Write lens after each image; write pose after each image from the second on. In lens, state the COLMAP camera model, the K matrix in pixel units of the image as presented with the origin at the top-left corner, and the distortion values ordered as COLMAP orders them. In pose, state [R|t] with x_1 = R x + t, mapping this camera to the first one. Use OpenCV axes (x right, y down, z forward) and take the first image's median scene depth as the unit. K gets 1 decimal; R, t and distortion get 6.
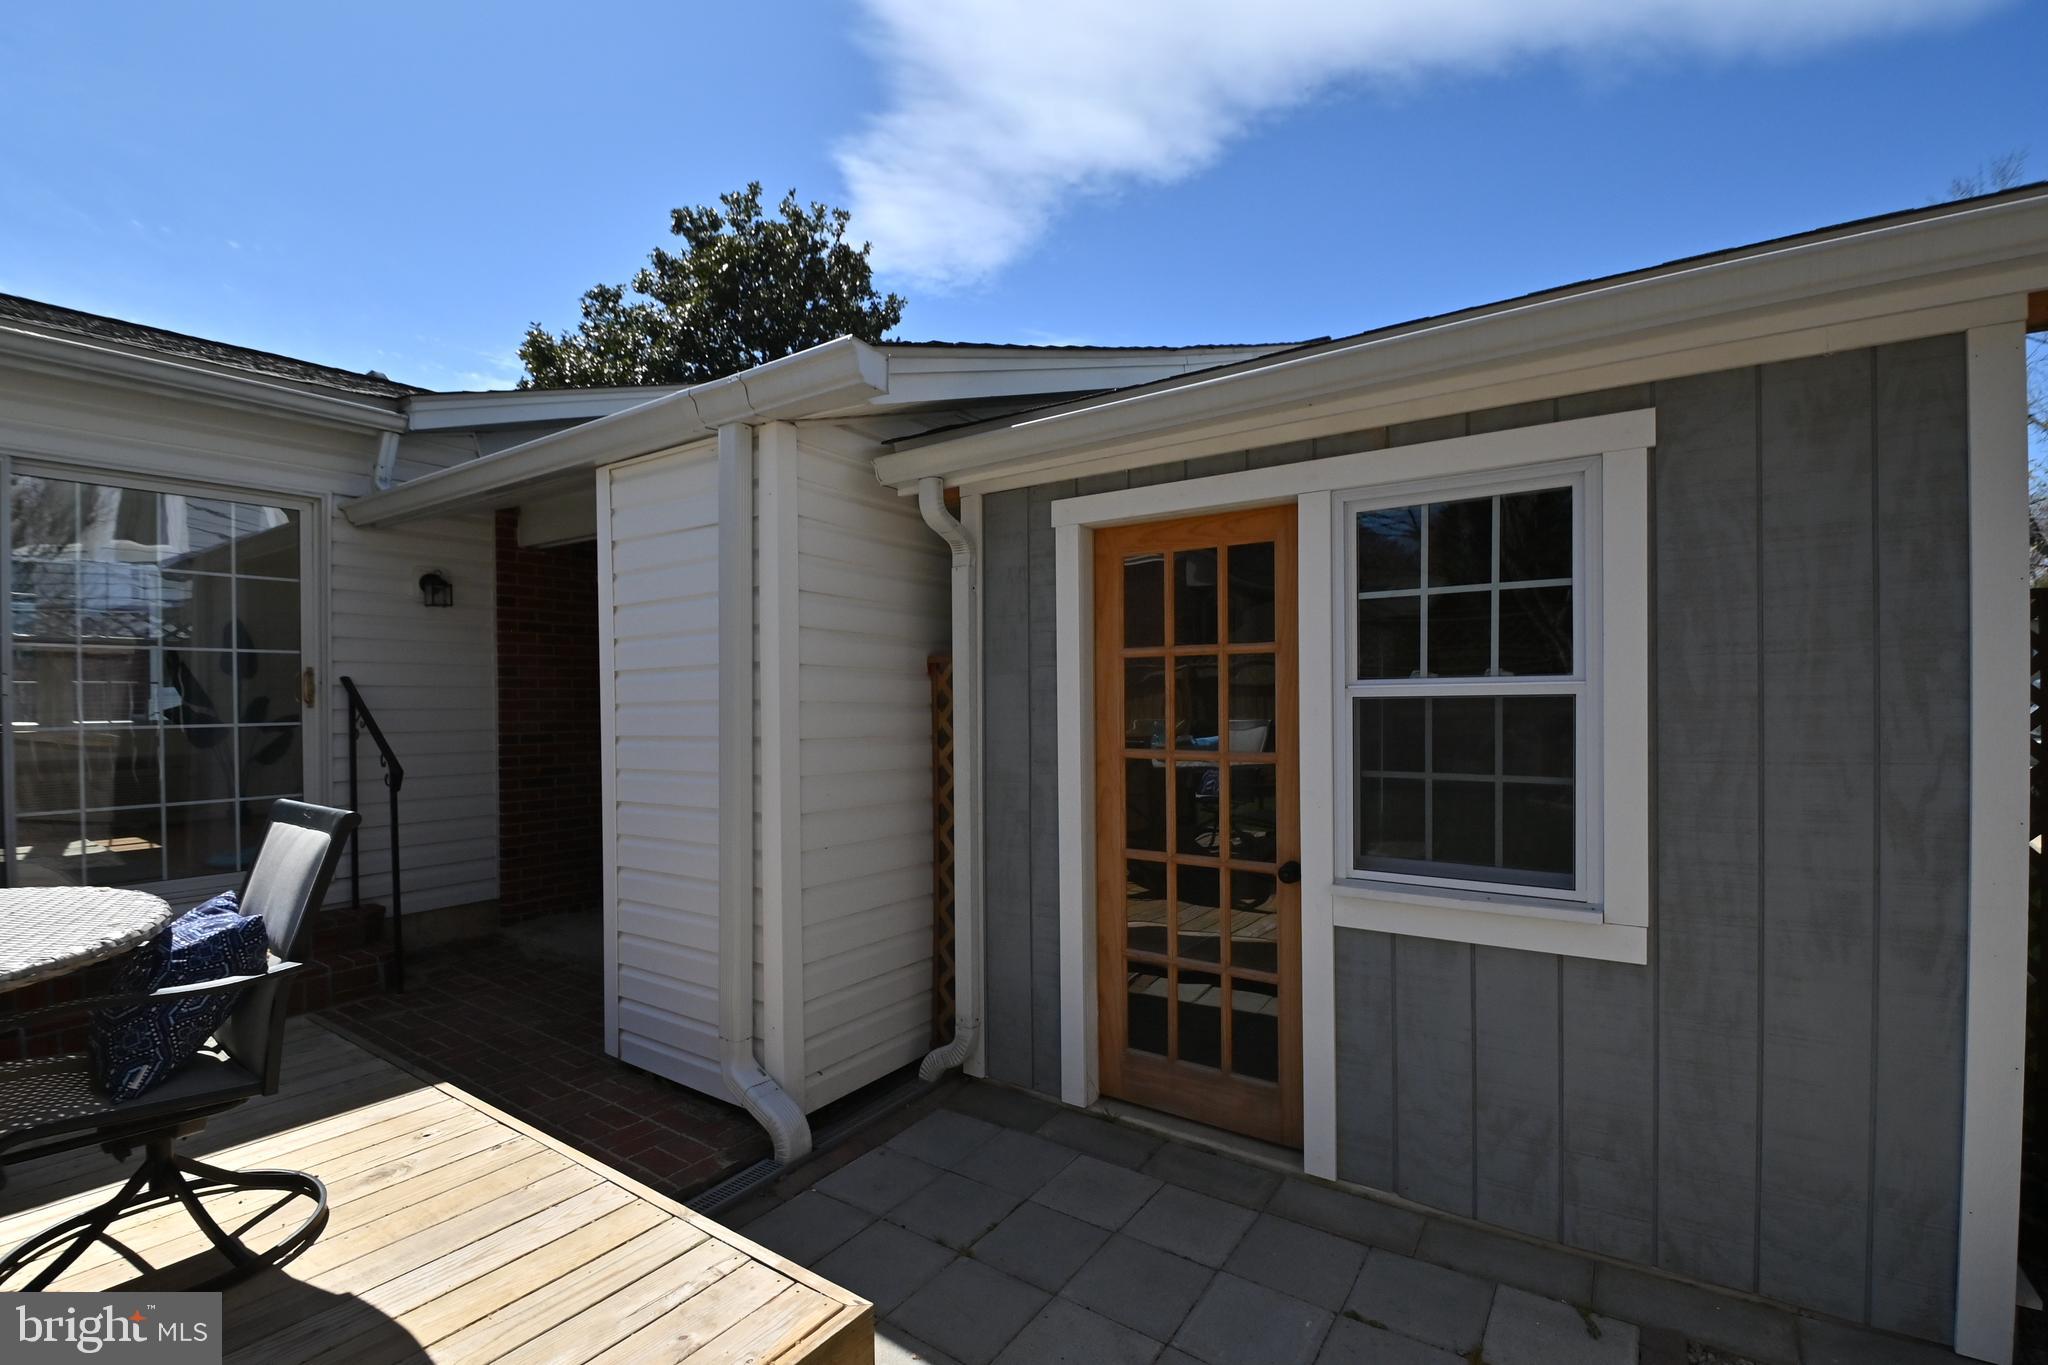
lens RADIAL K [[878.2, 0, 1034.5], [0, 878.2, 707.4], [0, 0, 1]] dist [0.002090, -0.014842]
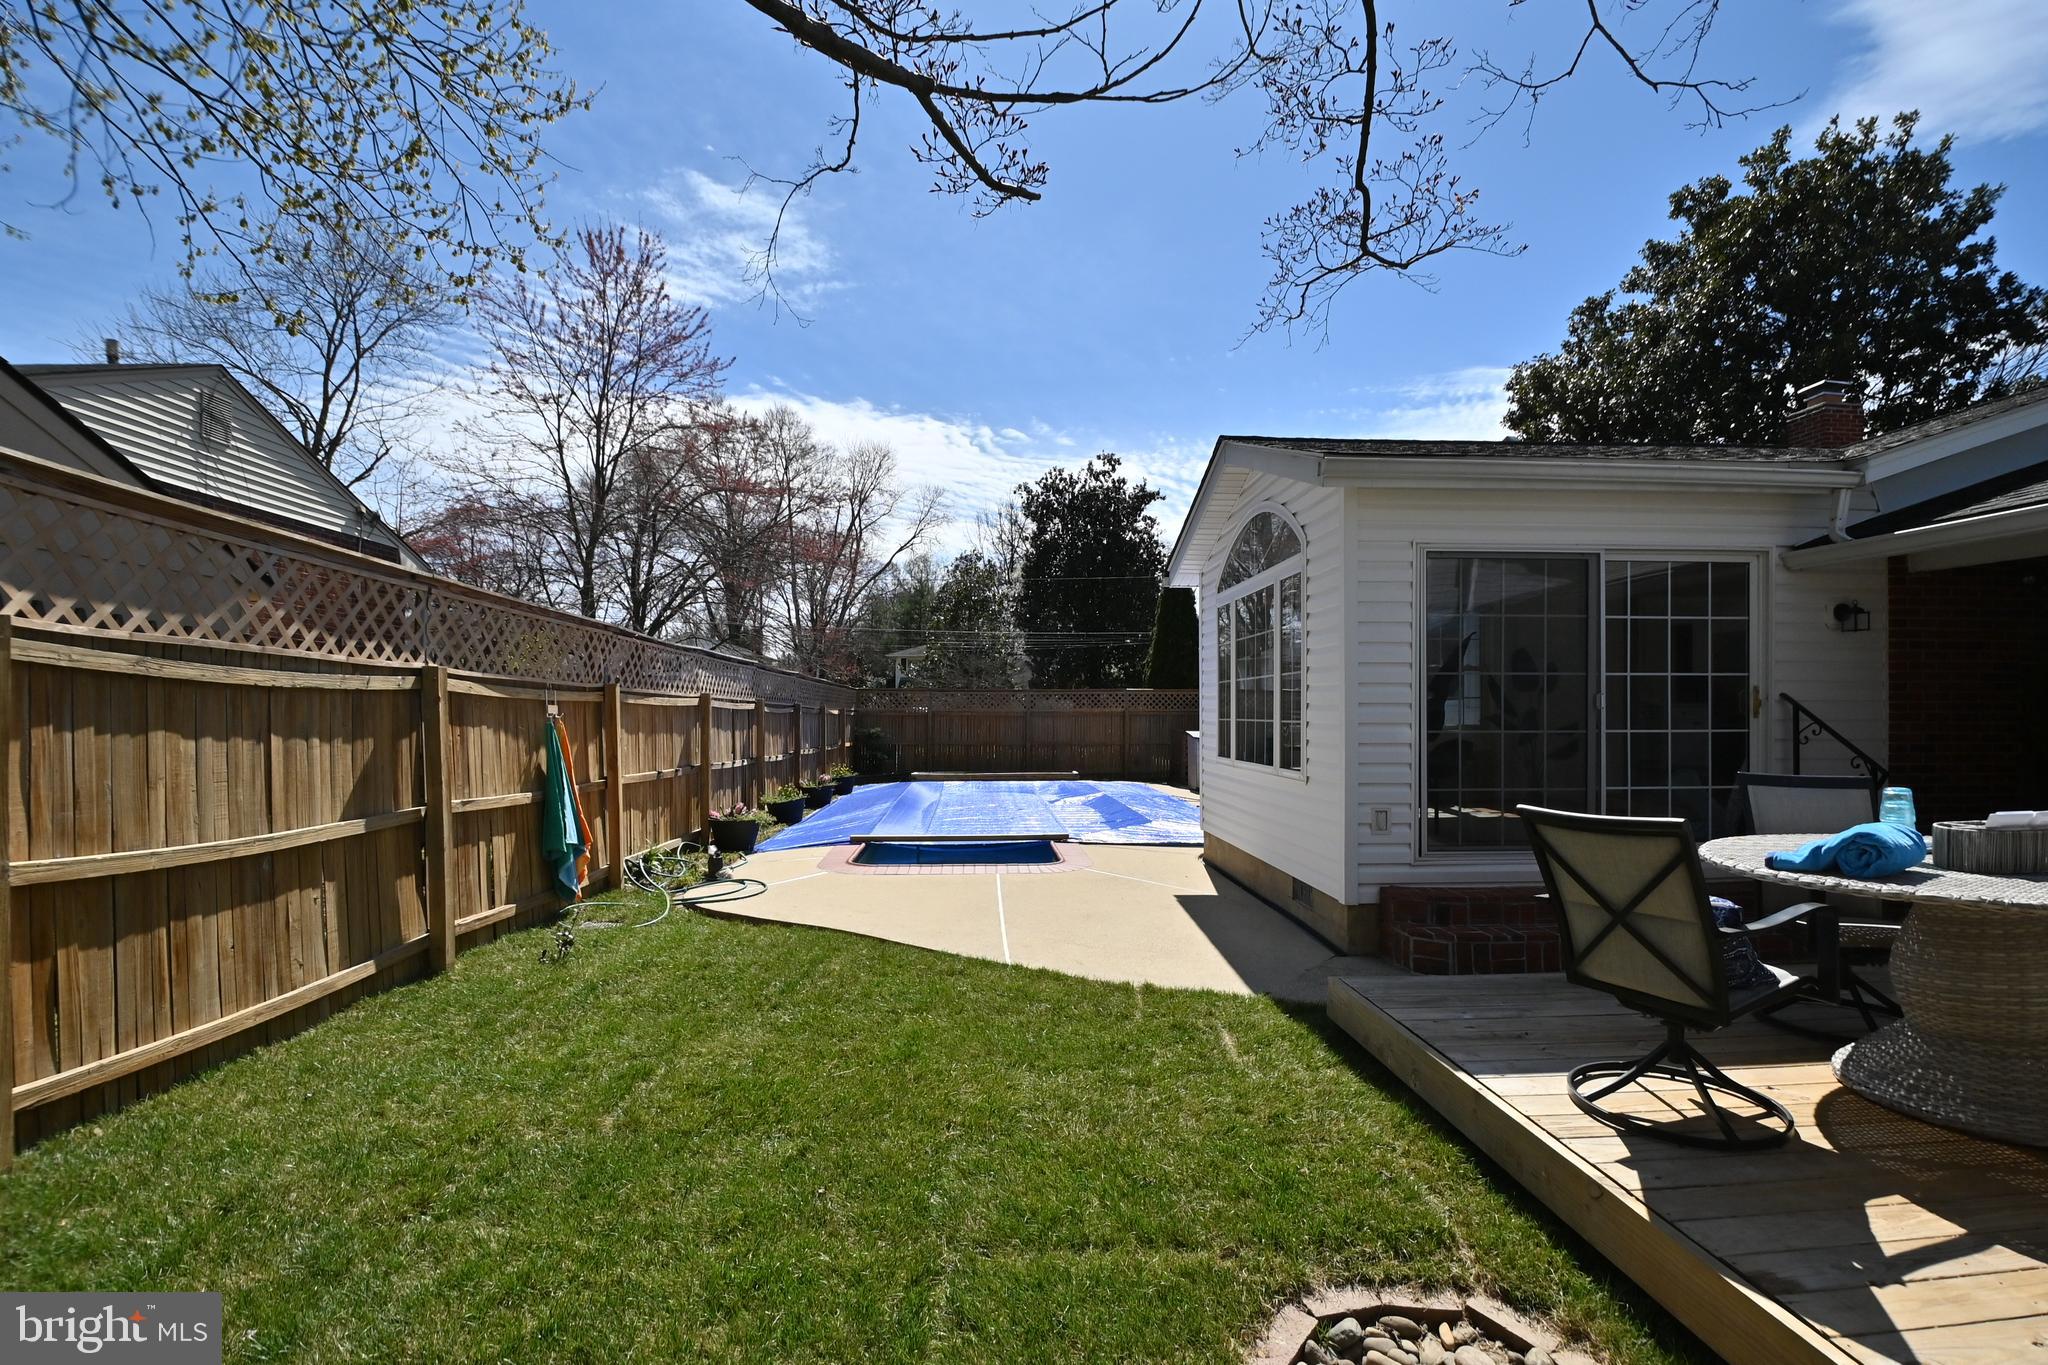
lens RADIAL K [[878.2, 0, 1034.5], [0, 878.2, 707.4], [0, 0, 1]] dist [0.002090, -0.014842]
pose [[0.625622, 0.000430, -0.780126, -0.831537], [-0.006388, 0.999969, -0.004572, -0.004881], [0.780100, 0.007844, 0.625605, -0.998661]]
